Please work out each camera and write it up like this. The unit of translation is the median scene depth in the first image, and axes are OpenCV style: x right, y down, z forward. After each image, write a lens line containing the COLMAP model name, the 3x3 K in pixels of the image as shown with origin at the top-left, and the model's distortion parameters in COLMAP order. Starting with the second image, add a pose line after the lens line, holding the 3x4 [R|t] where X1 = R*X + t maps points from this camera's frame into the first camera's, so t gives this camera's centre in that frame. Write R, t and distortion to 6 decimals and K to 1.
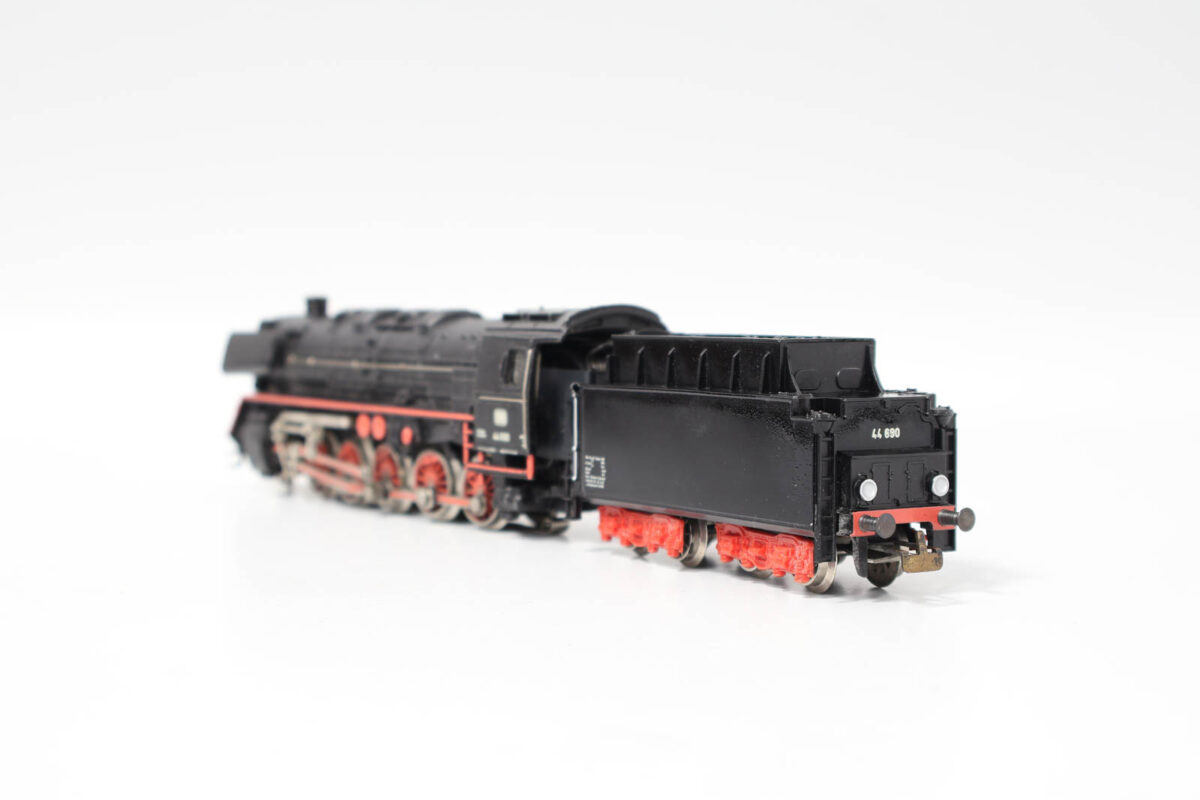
lens RADIAL K [[2054.7, 0, 600.0], [0, 2054.7, 400.0], [0, 0, 1]] dist [0.252075, -4.211316]
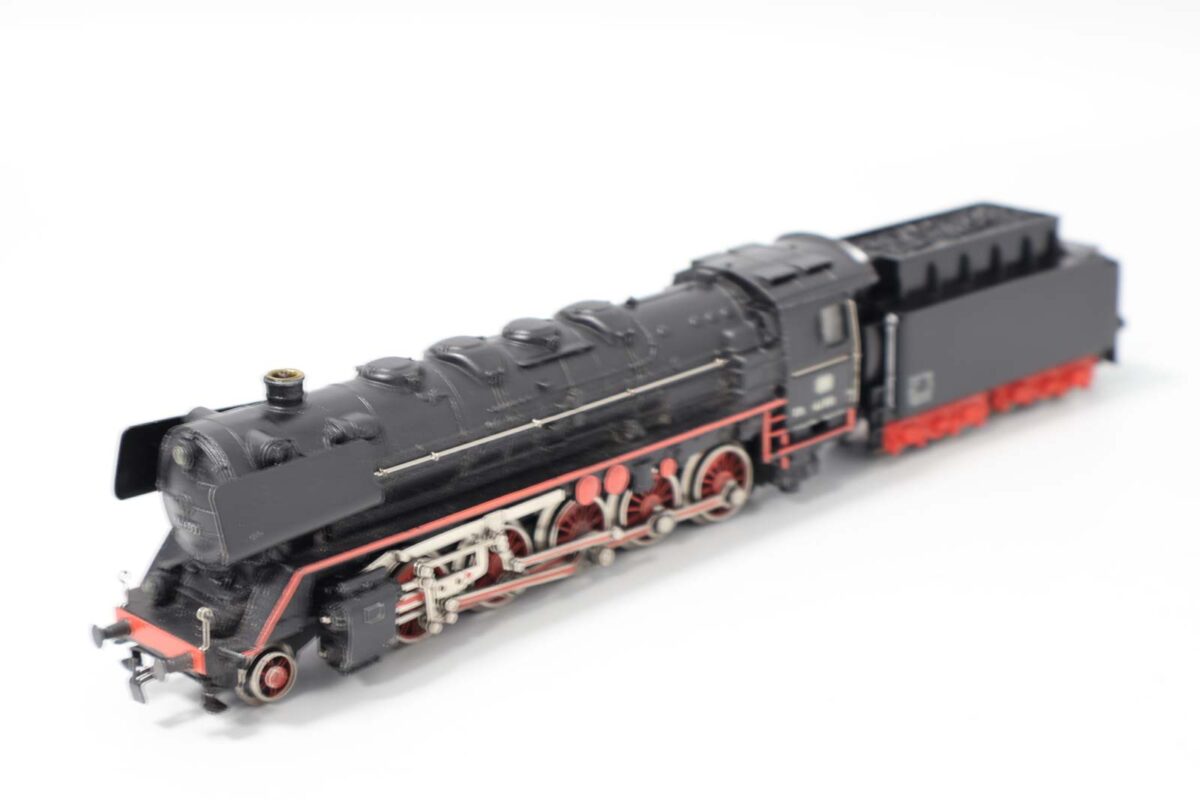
lens RADIAL K [[2054.7, 0, 600.0], [0, 2054.7, 400.0], [0, 0, 1]] dist [0.252075, -4.211316]
pose [[-0.175681, -0.300874, 0.937343, -0.822668], [0.069244, 0.946016, 0.316636, -0.260079], [-0.982009, 0.120532, -0.145363, 1.126263]]
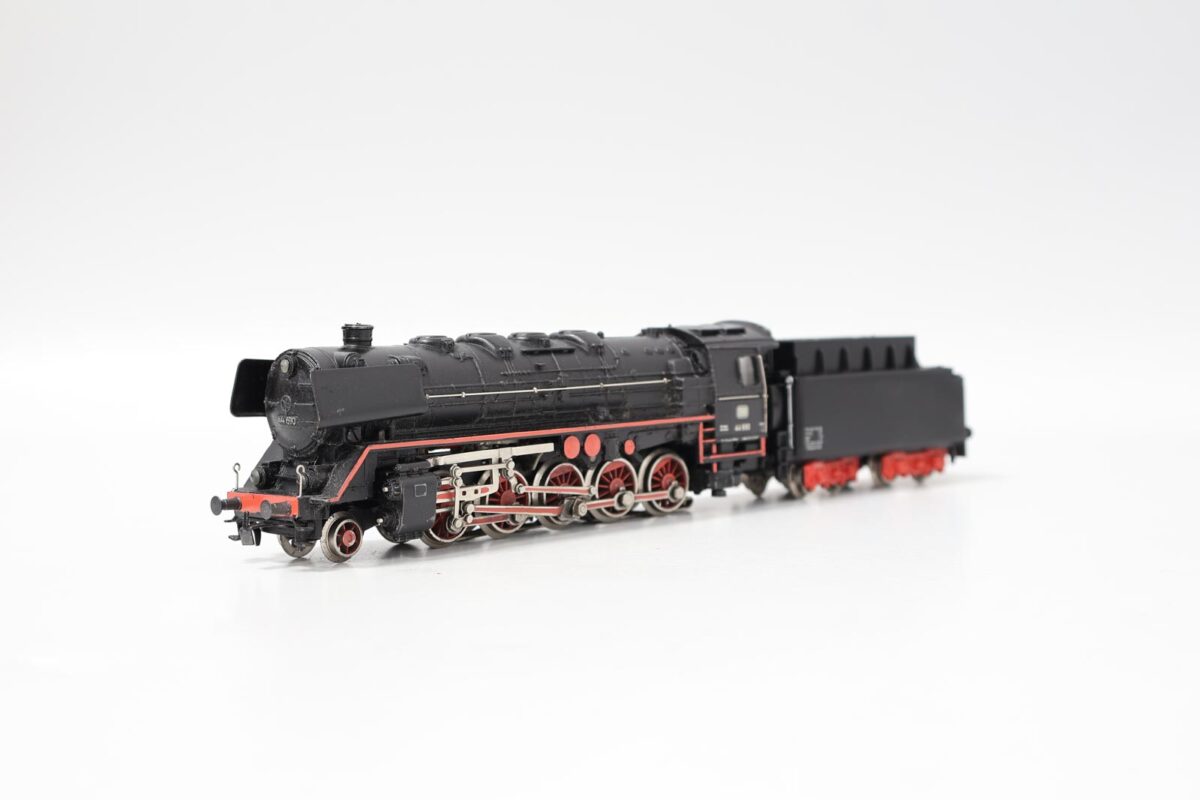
lens RADIAL K [[1853.7, 0, 600.0], [0, 1853.7, 400.0], [0, 0, 1]] dist [0.001240, -0.000950]
pose [[-0.209672, -0.048974, 0.976545, -1.032261], [0.065054, 0.995833, 0.063909, -0.069766], [-0.975605, 0.076928, -0.205612, 1.200311]]
